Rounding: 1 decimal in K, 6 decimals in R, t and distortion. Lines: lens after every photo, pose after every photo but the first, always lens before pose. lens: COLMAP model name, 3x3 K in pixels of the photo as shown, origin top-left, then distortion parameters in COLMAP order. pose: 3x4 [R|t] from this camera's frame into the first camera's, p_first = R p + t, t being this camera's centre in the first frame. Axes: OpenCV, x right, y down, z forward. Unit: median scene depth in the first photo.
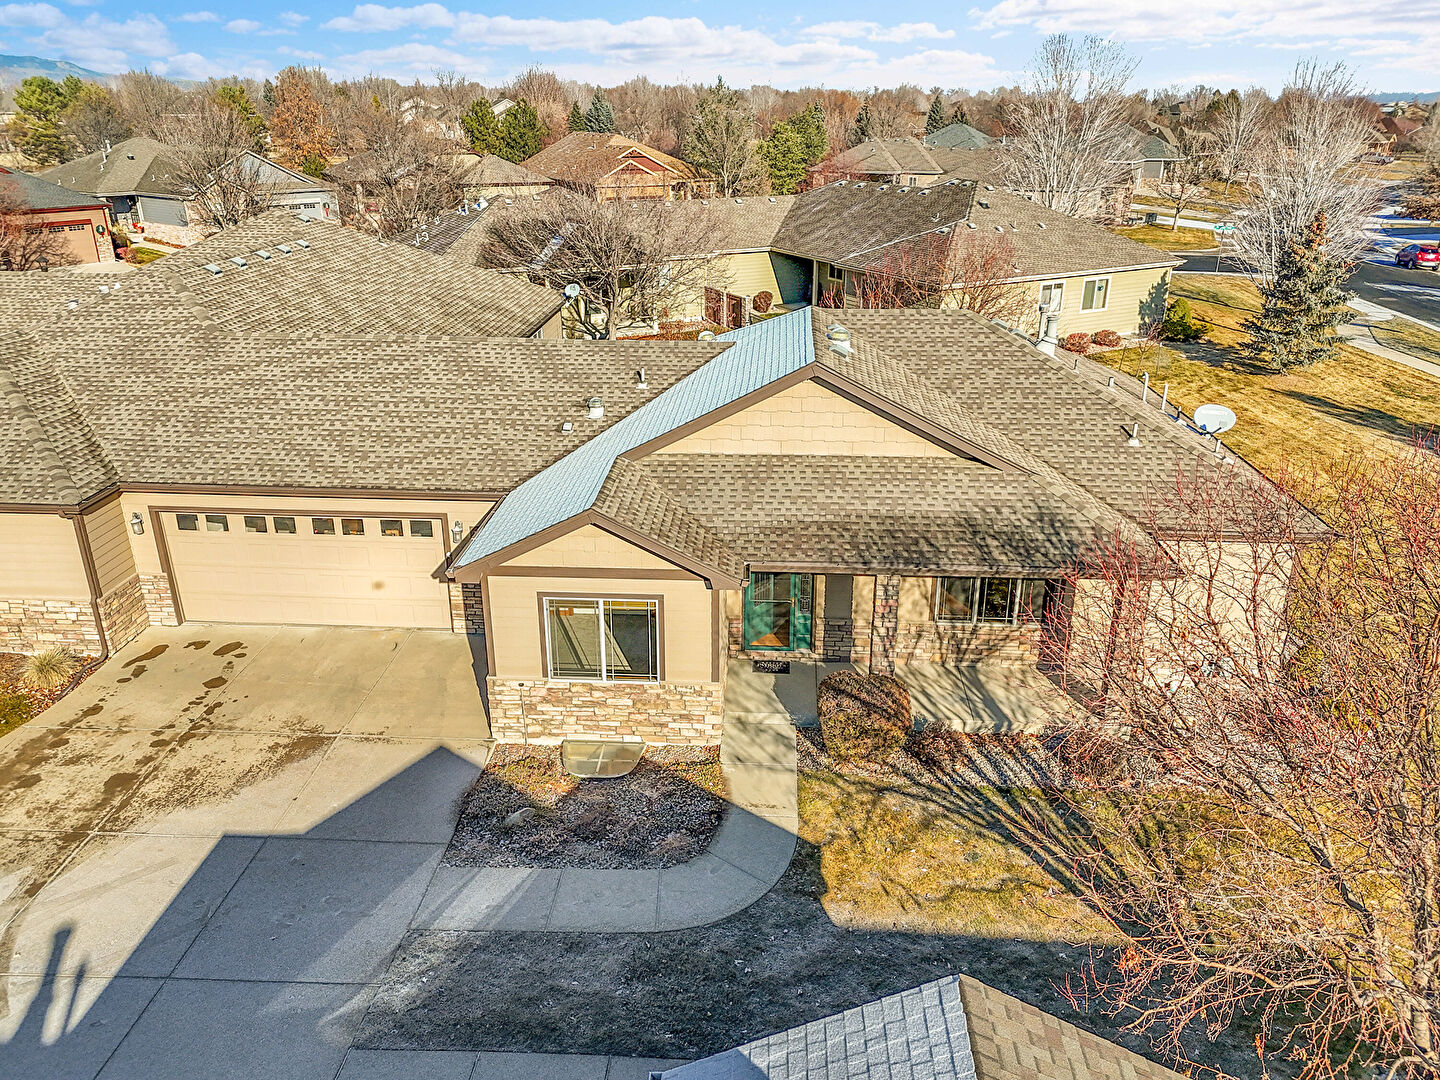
lens RADIAL K [[1055.1, 0, 735.1], [0, 1055.1, 529.6], [0, 0, 1]] dist [0.058125, -0.048046]
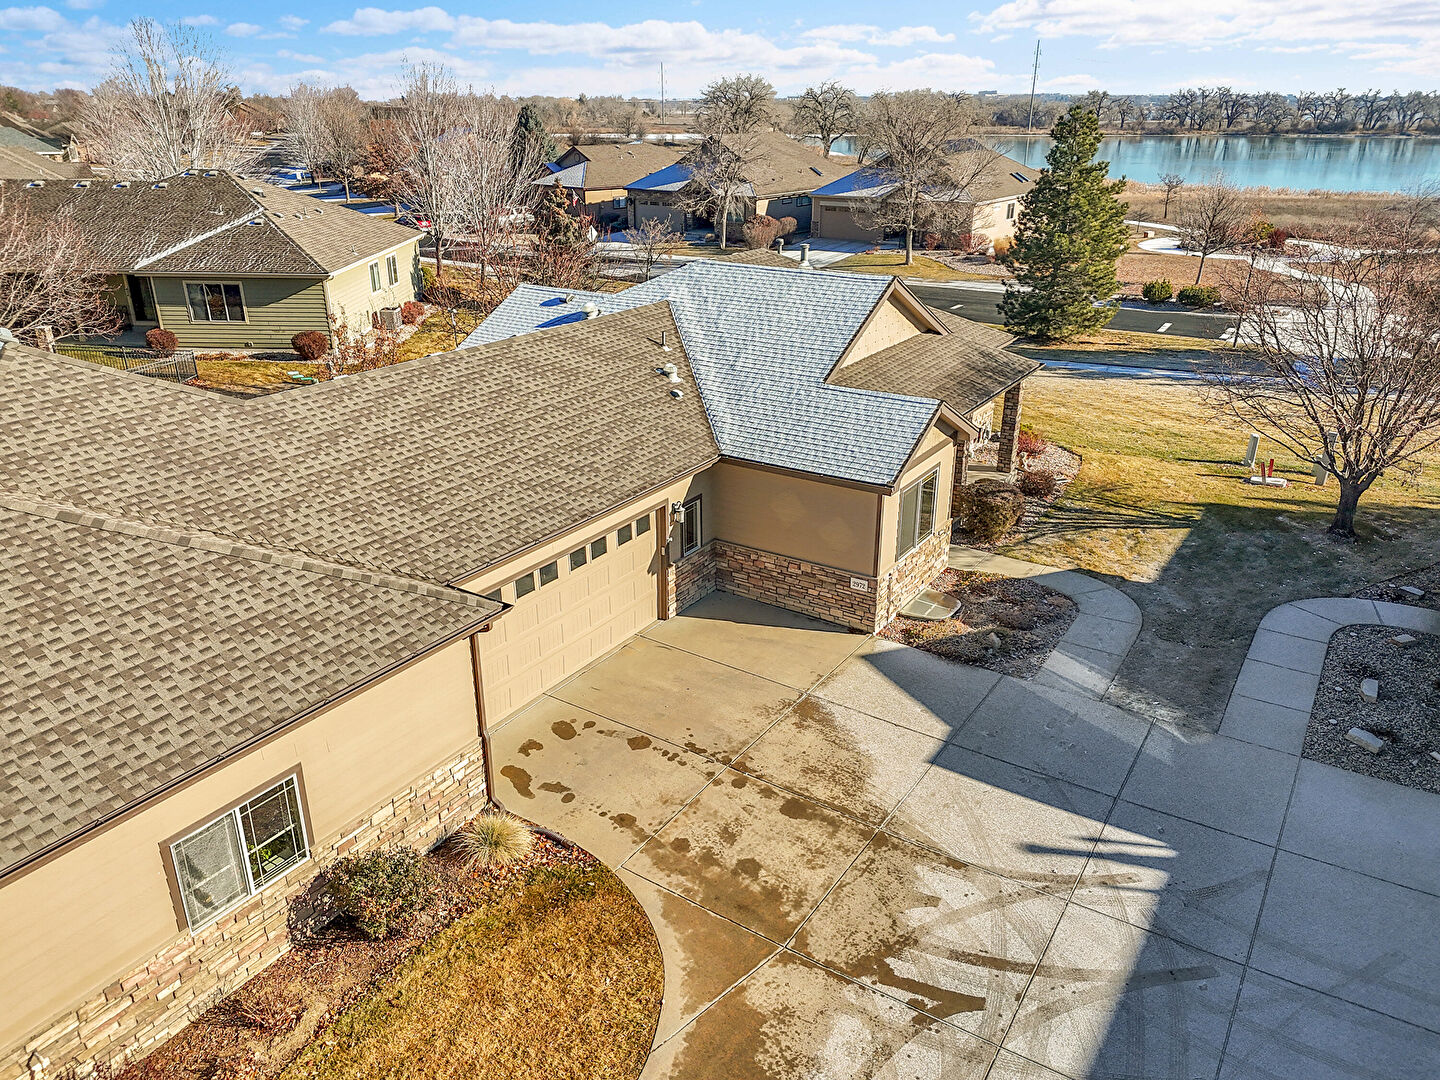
lens RADIAL K [[1055.1, 0, 718.2], [0, 1055.1, 545.4], [0, 0, 1]] dist [0.058125, -0.048046]
pose [[0.498955, -0.340530, 0.796921, -1.155565], [0.326110, 0.925753, 0.191402, -0.162394], [-0.802930, 0.164383, 0.572959, 0.442842]]
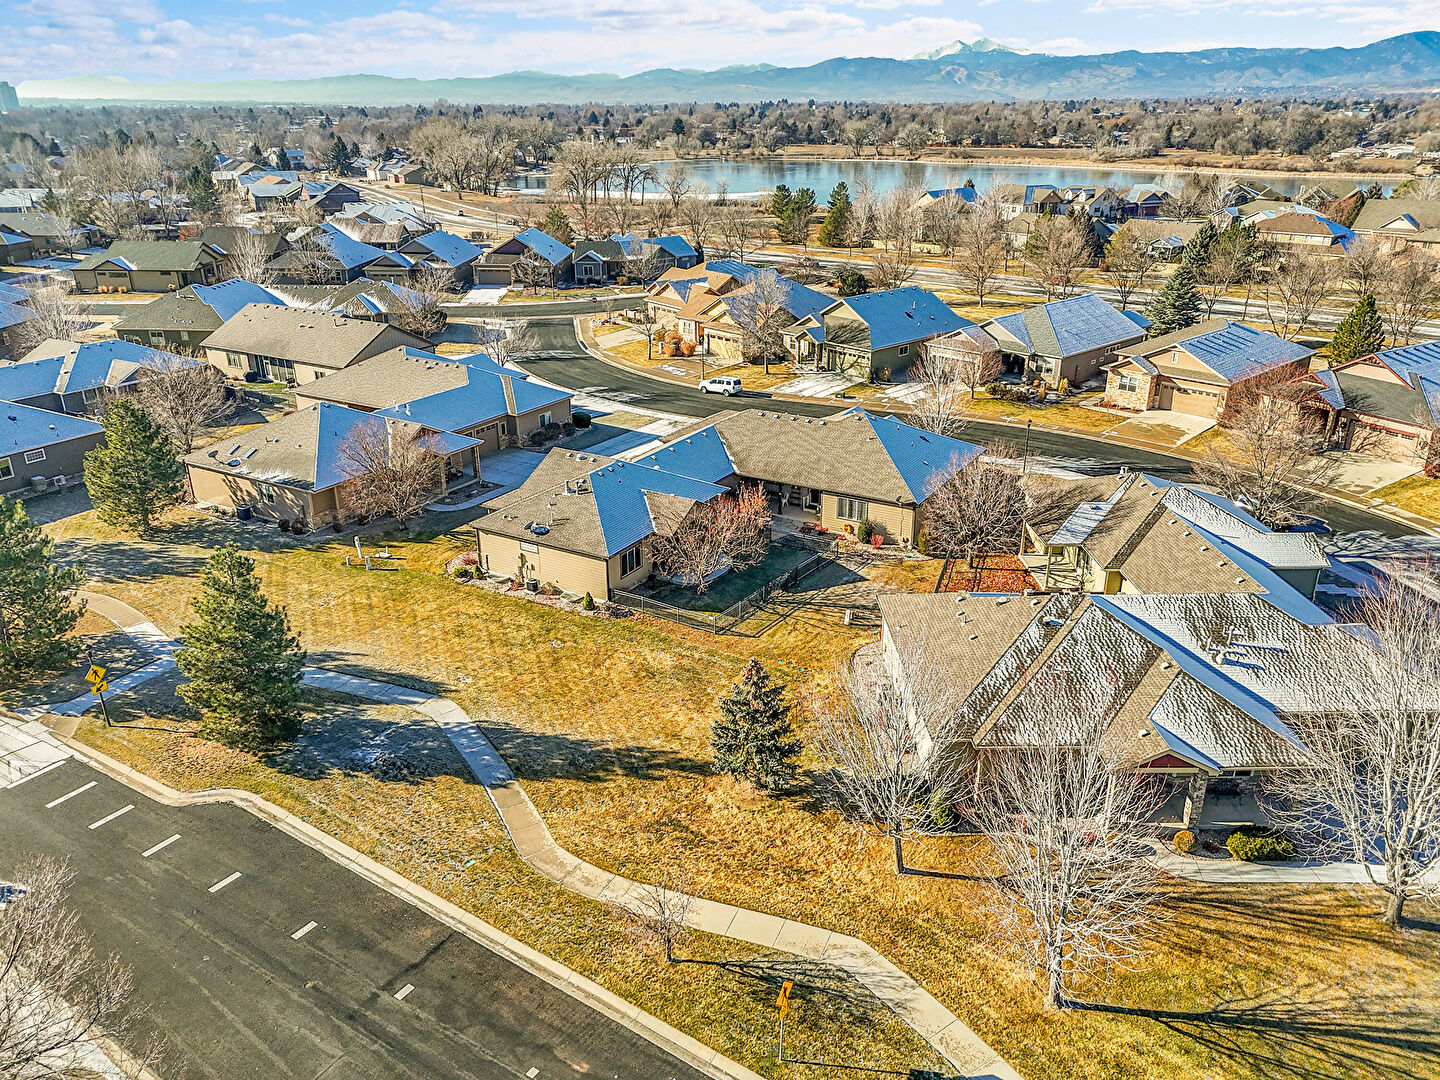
lens RADIAL K [[1055.1, 0, 722.3], [0, 1055.1, 534.1], [0, 0, 1]] dist [0.058125, -0.048046]
pose [[-0.465456, 0.325706, -0.822962, 3.139771], [-0.324941, 0.802008, 0.501195, -2.075944], [0.823264, 0.500698, -0.267464, 2.681389]]
